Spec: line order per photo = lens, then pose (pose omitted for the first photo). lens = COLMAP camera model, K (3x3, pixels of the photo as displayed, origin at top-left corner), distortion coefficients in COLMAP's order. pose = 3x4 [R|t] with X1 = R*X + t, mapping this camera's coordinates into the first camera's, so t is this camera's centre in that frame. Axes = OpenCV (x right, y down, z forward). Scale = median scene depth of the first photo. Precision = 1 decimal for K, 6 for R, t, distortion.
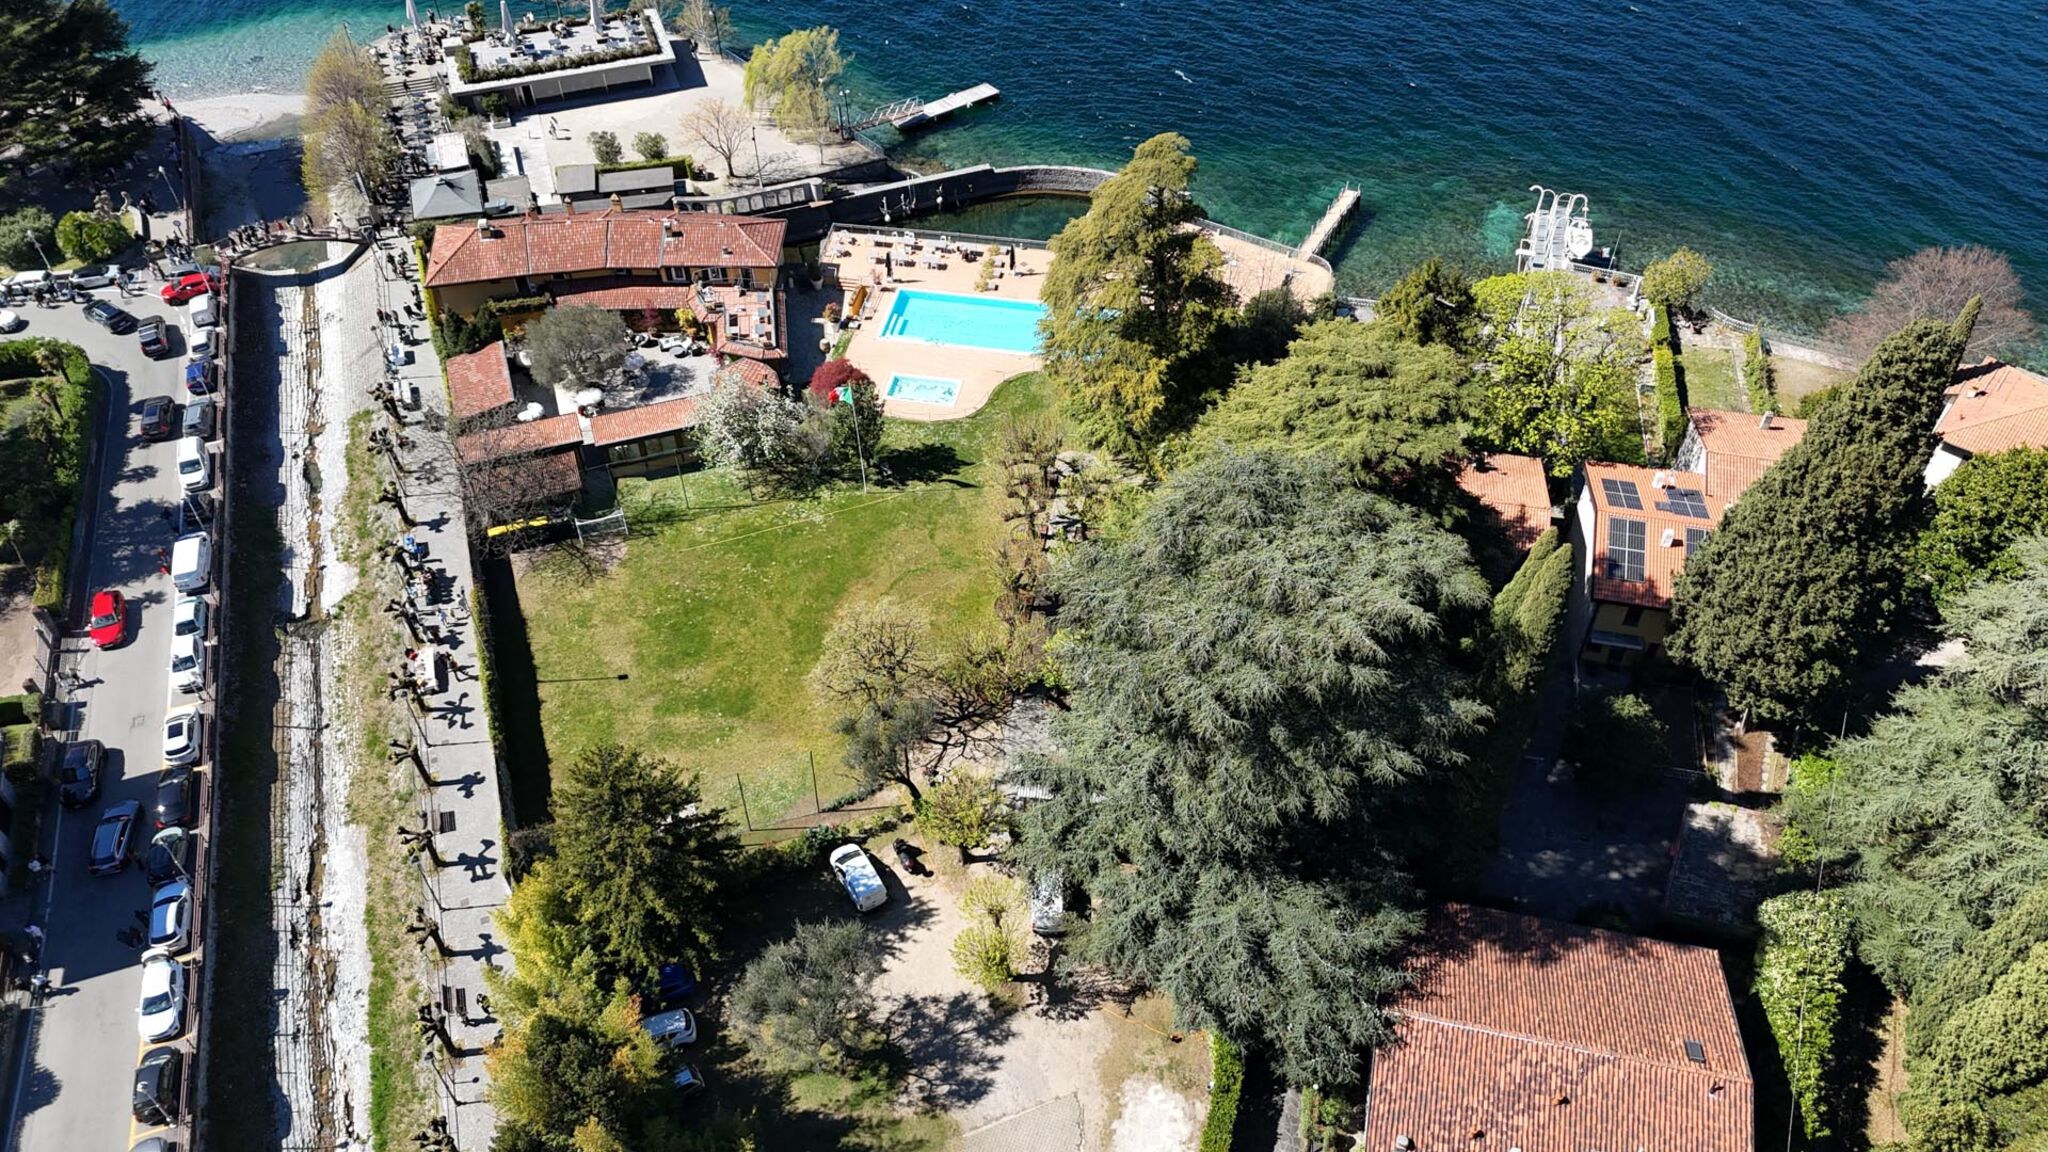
lens RADIAL K [[1492.4, 0, 1019.7], [0, 1492.4, 571.5], [0, 0, 1]] dist [0.080494, -0.076437]
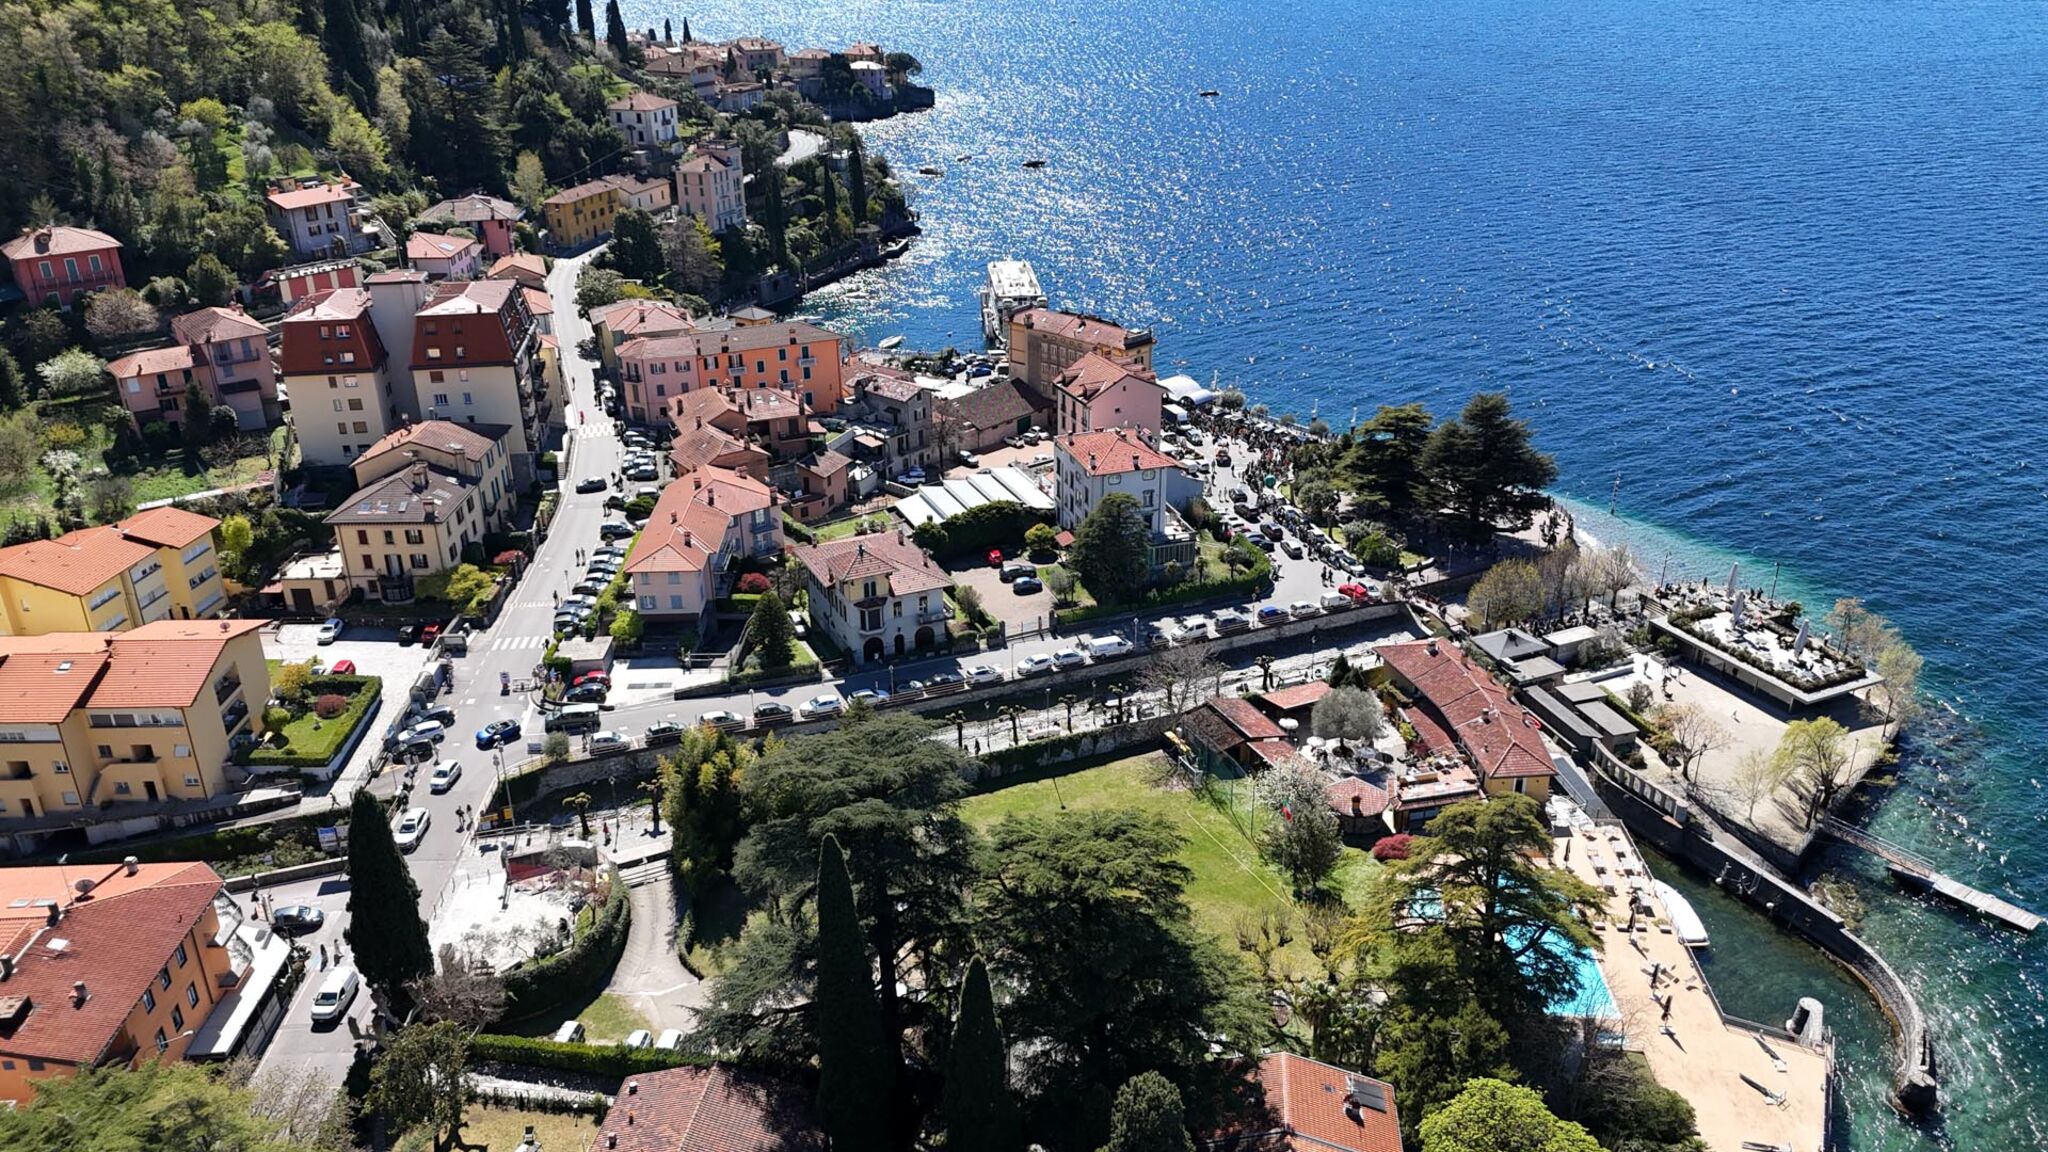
lens RADIAL K [[1492.4, 0, 1019.7], [0, 1492.4, 571.5], [0, 0, 1]] dist [0.080494, -0.076437]
pose [[0.107289, 0.420584, -0.900888, 0.827491], [-0.703473, 0.672427, 0.230148, -0.339306], [0.702578, 0.609058, 0.368013, 0.223040]]
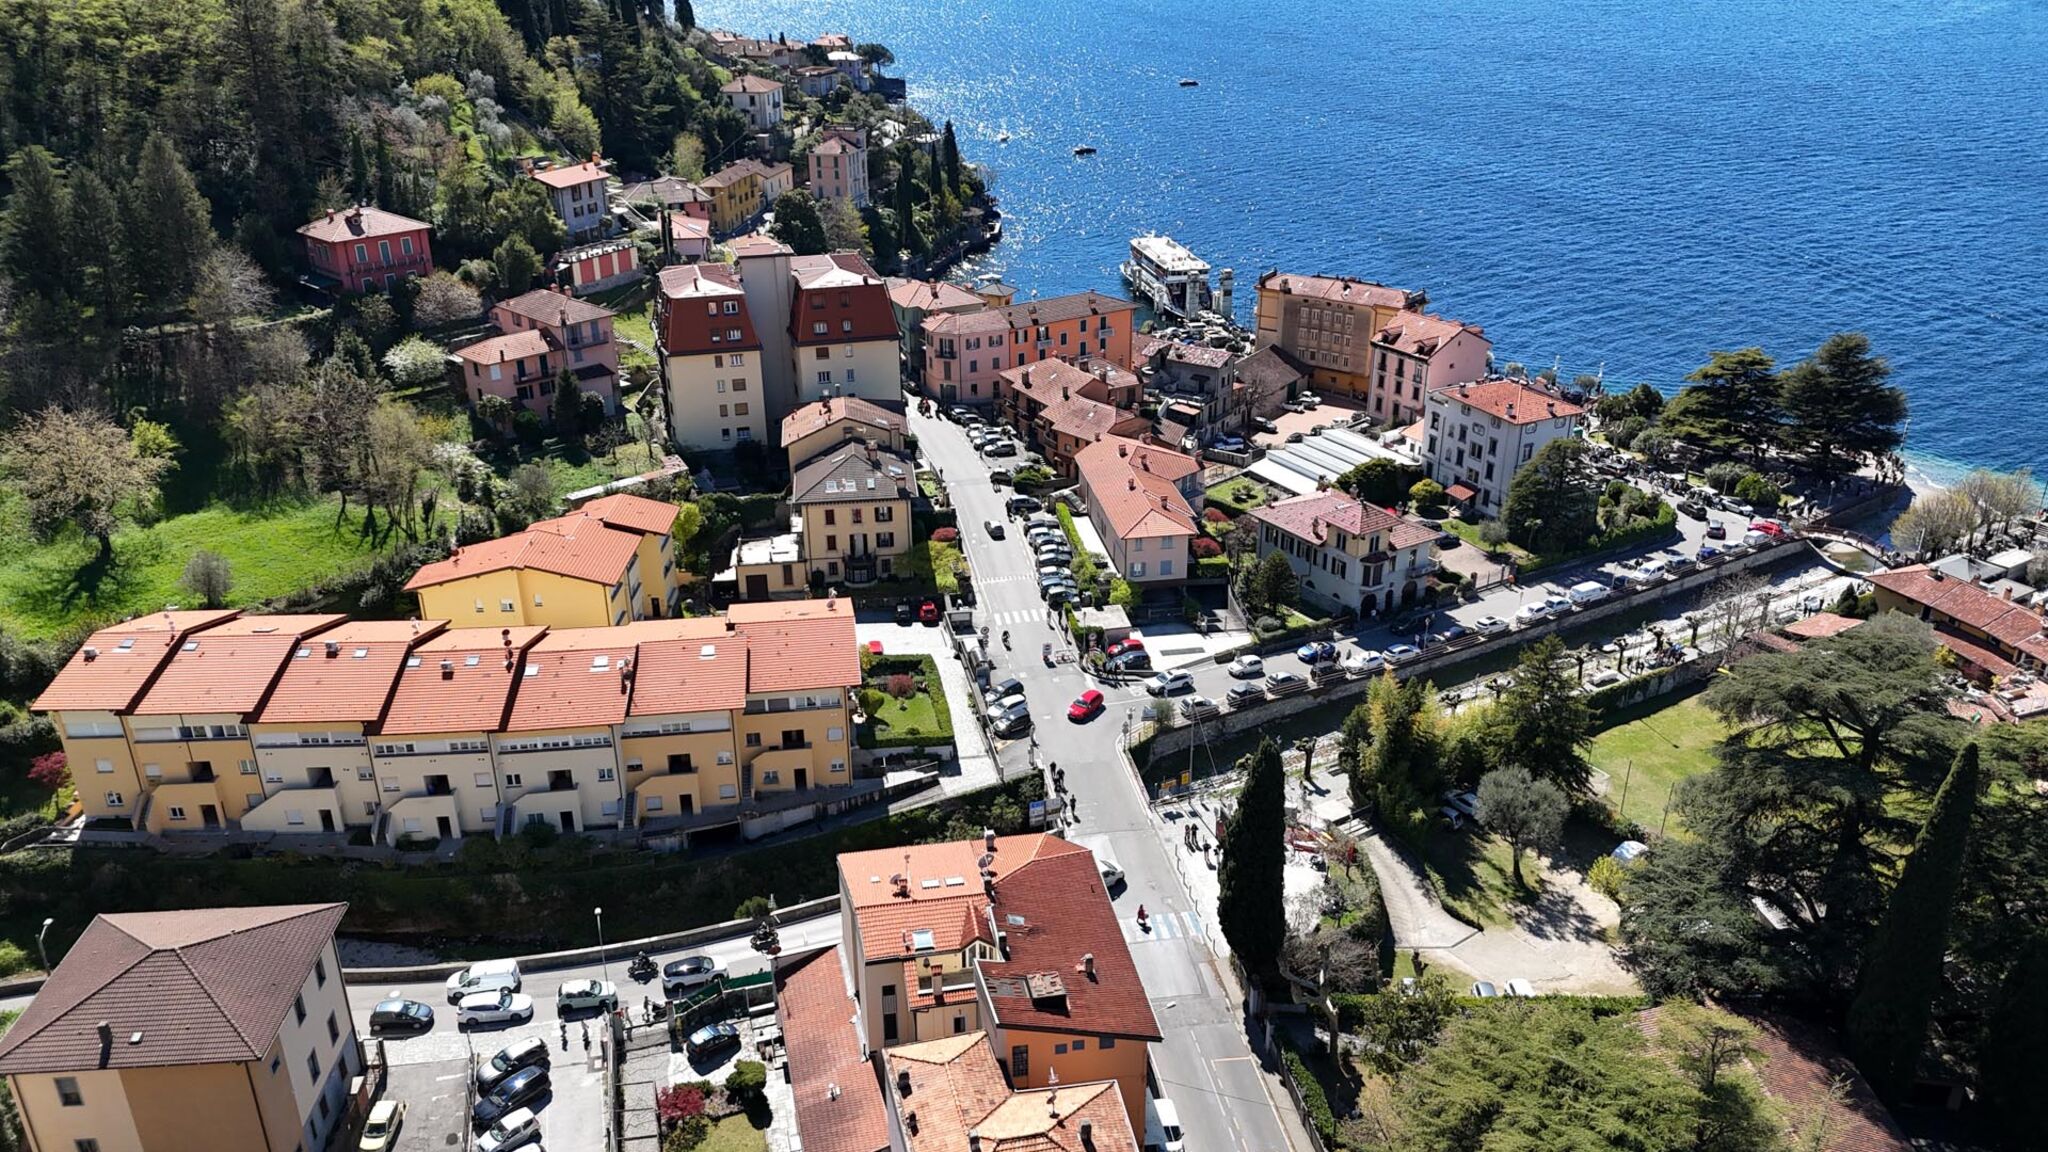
lens RADIAL K [[1487.4, 0, 1028.8], [0, 1487.4, 580.1], [0, 0, 1]] dist [0.136663, -0.287032]
pose [[0.228555, 0.414640, -0.880816, 0.704544], [-0.690645, 0.706721, 0.153476, 0.139560], [0.686128, 0.573253, 0.447894, -0.175811]]
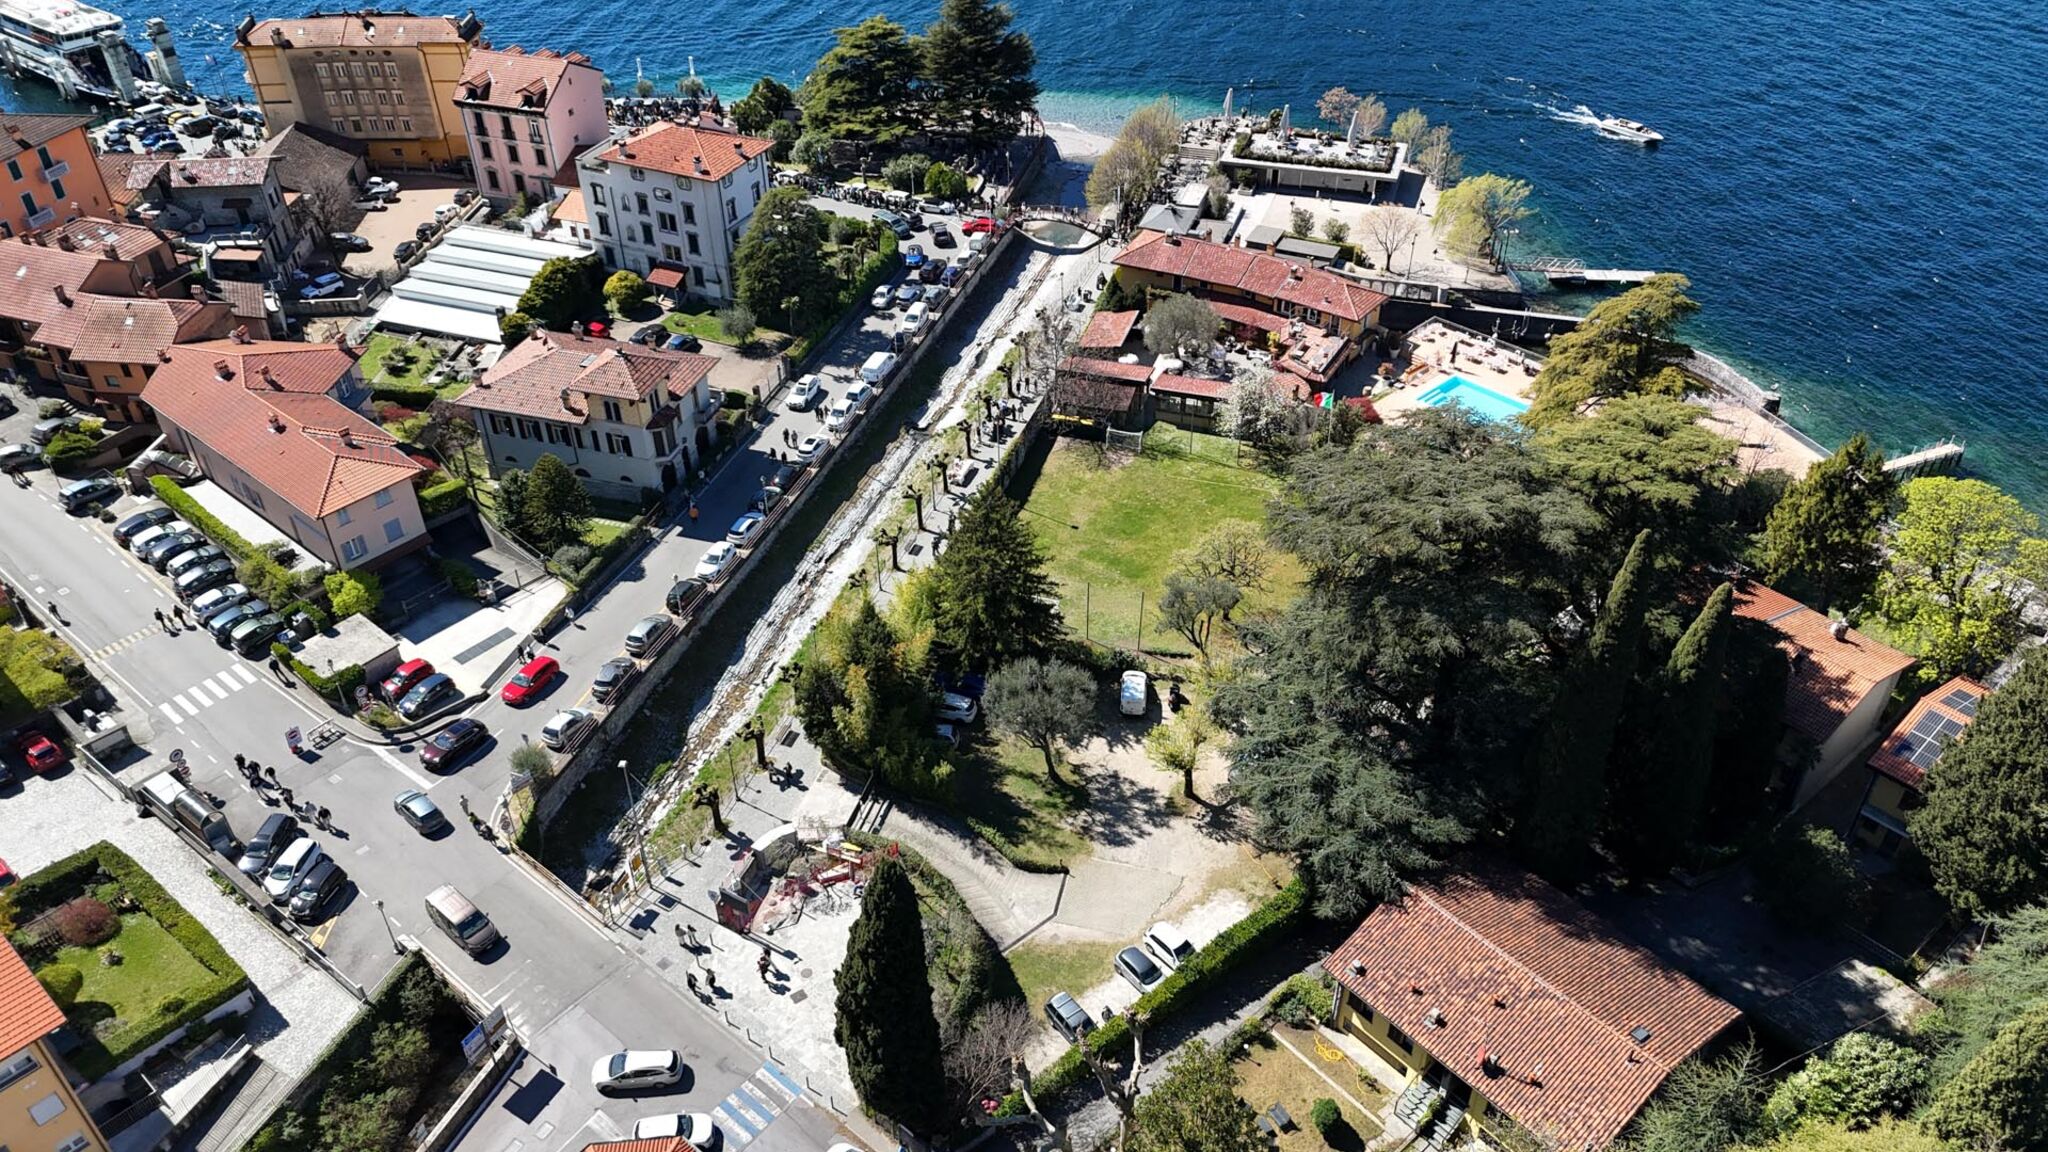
lens RADIAL K [[1492.4, 0, 1019.7], [0, 1492.4, 571.5], [0, 0, 1]] dist [0.080494, -0.076437]
pose [[0.801392, 0.361990, -0.476166, 0.284508], [-0.424694, 0.904940, -0.026813, 0.135500], [0.421195, 0.223712, 0.878947, -0.145709]]
